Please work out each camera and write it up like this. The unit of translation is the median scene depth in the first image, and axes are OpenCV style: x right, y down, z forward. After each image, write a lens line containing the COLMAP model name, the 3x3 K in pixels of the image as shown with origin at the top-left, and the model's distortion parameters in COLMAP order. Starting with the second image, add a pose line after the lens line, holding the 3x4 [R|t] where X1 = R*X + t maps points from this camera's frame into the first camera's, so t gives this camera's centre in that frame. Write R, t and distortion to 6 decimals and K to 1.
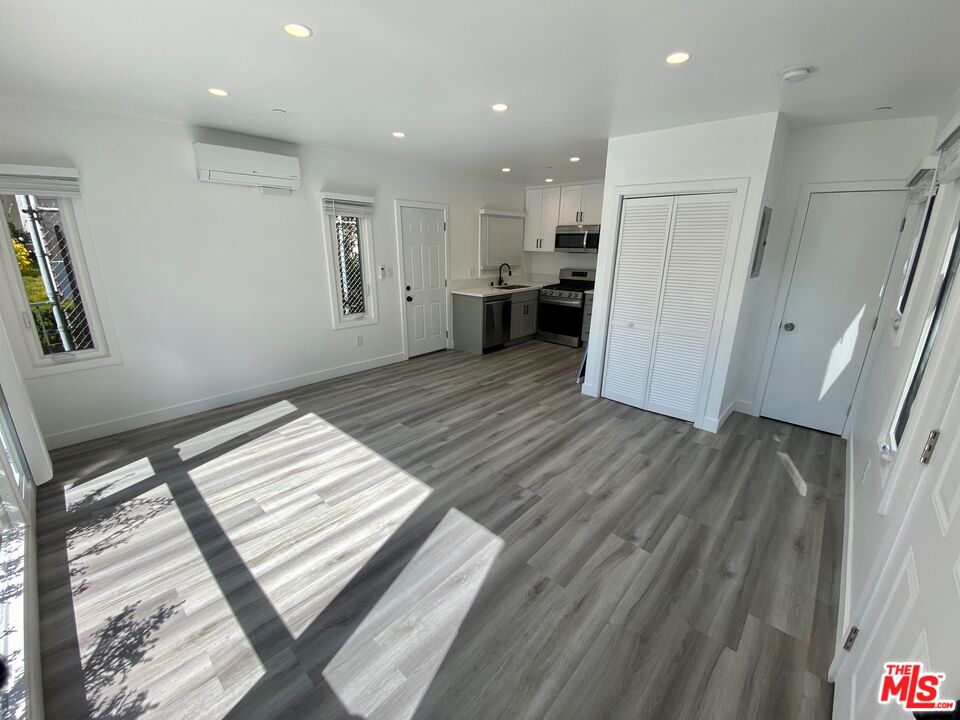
lens RADIAL K [[386.3, 0, 471.4], [0, 386.3, 360.3], [0, 0, 1]] dist [0.016048, -0.004104]
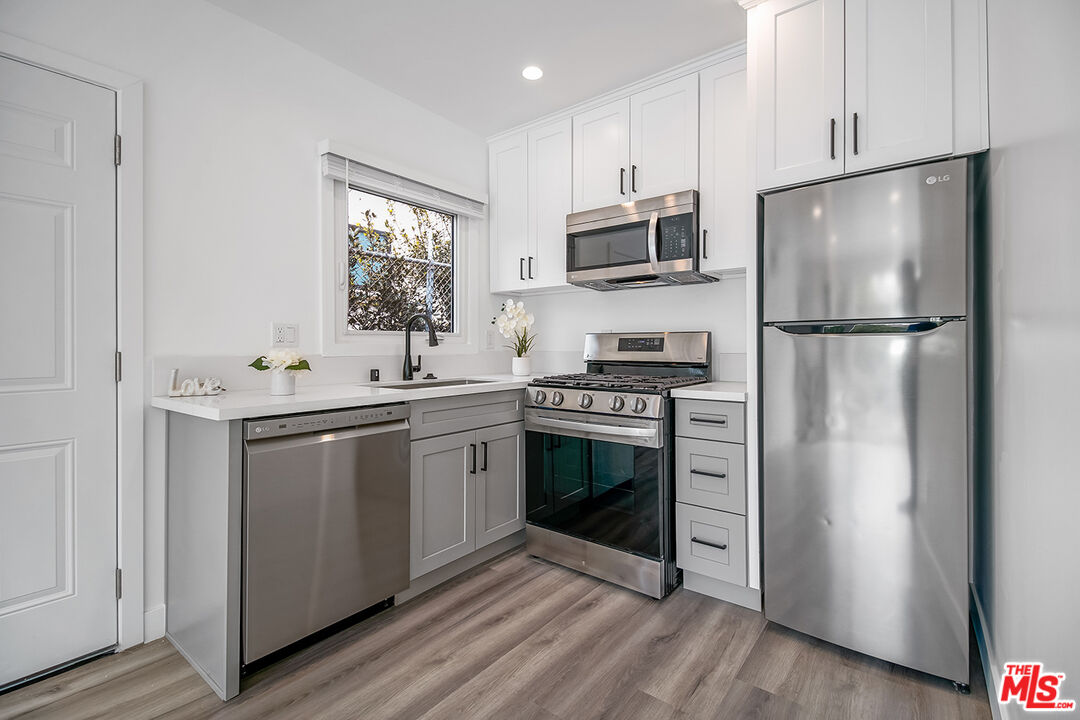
lens RADIAL K [[484.0, 0, 545.4], [0, 484.0, 344.7], [0, 0, 1]] dist [0.019253, -0.008162]
pose [[0.995176, -0.009297, 0.097659, 0.262459], [0.038323, 0.953239, -0.299777, -0.169039], [-0.090306, 0.302073, 0.948998, 1.039763]]
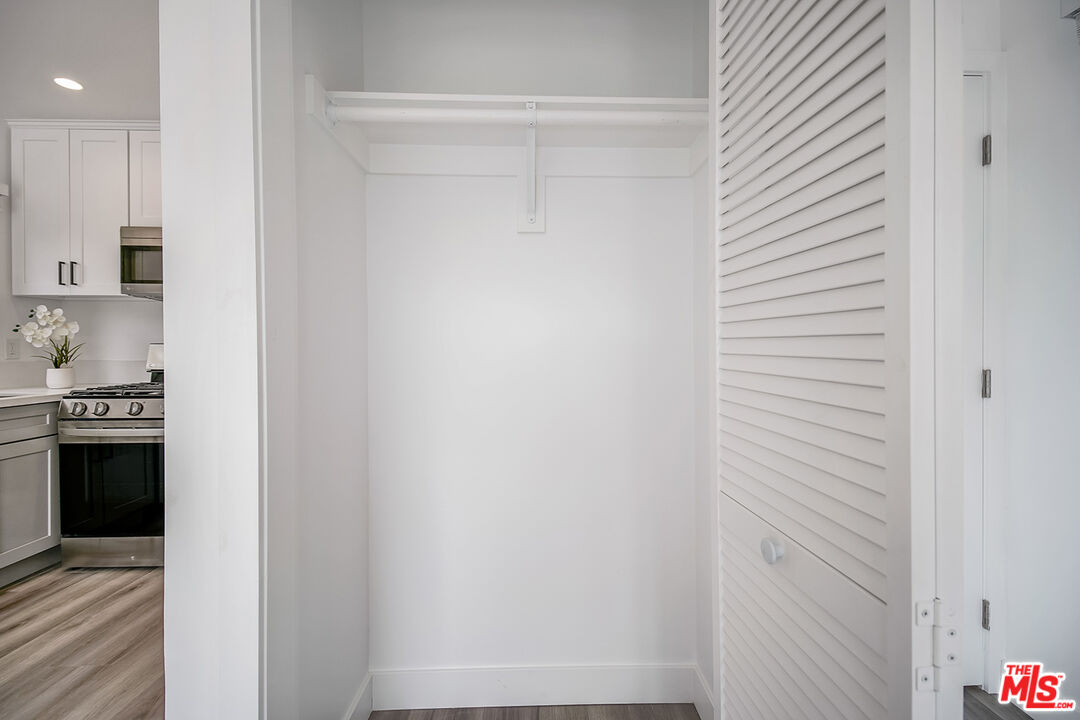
lens RADIAL K [[484.0, 0, 556.1], [0, 484.0, 346.3], [0, 0, 1]] dist [0.019253, -0.008162]
pose [[0.700426, -0.011494, 0.713633, 0.298828], [0.218393, 0.955363, -0.198964, -0.104744], [-0.679491, 0.295212, 0.671671, 0.768110]]
